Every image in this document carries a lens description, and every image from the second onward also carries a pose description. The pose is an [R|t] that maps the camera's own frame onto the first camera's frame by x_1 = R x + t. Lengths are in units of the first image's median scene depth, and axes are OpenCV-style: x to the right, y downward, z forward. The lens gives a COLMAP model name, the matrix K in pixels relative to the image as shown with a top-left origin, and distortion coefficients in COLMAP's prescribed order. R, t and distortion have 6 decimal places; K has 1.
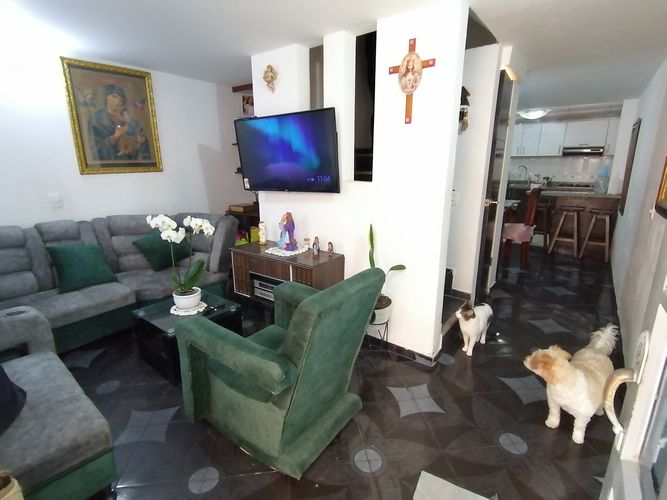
lens RADIAL K [[334.0, 0, 335.0], [0, 334.0, 245.2], [0, 0, 1]] dist [0.061997, -0.041795]
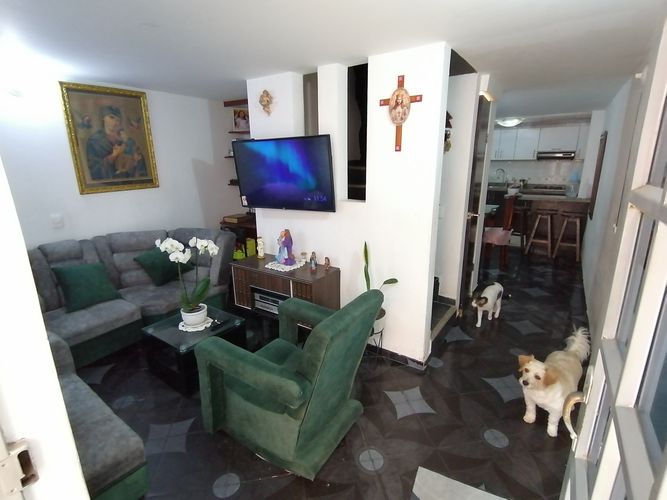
lens RADIAL K [[334.0, 0, 335.0], [0, 334.0, 245.2], [0, 0, 1]] dist [0.061997, -0.041795]
pose [[0.998639, -0.020578, 0.047929, -0.038884], [0.020005, 0.999723, 0.012406, -0.059773], [-0.048171, -0.011431, 0.998774, -0.070875]]
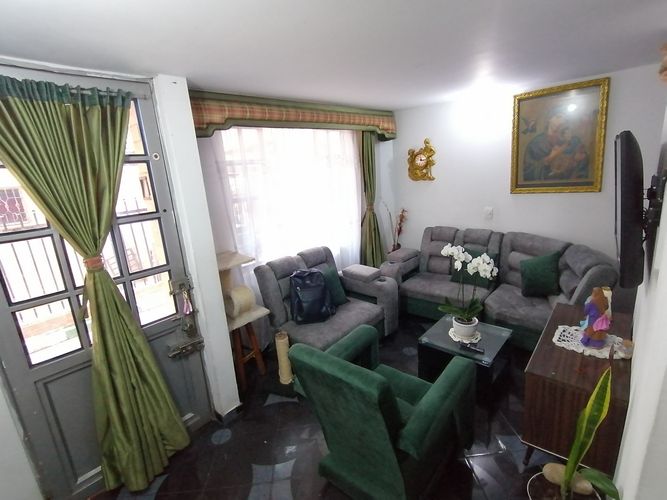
lens RADIAL K [[334.0, 0, 335.0], [0, 334.0, 245.2], [0, 0, 1]] dist [0.061997, -0.041795]
pose [[-0.062167, 0.250449, -0.966132, 0.519229], [-0.156557, 0.953574, 0.257268, -0.275809], [0.985710, 0.167248, -0.020071, 0.521608]]
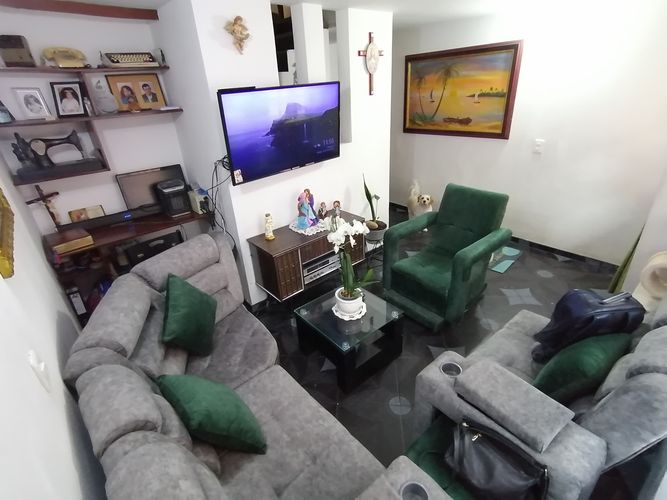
lens RADIAL K [[325.3, 0, 333.5], [0, 325.3, 250.0], [0, 0, 1]] dist [0.004792, 0.000213]
pose [[0.226178, -0.446787, 0.865578, -1.072133], [0.294091, 0.878459, 0.376589, -0.288305], [-0.928630, 0.169382, 0.330084, 0.661566]]
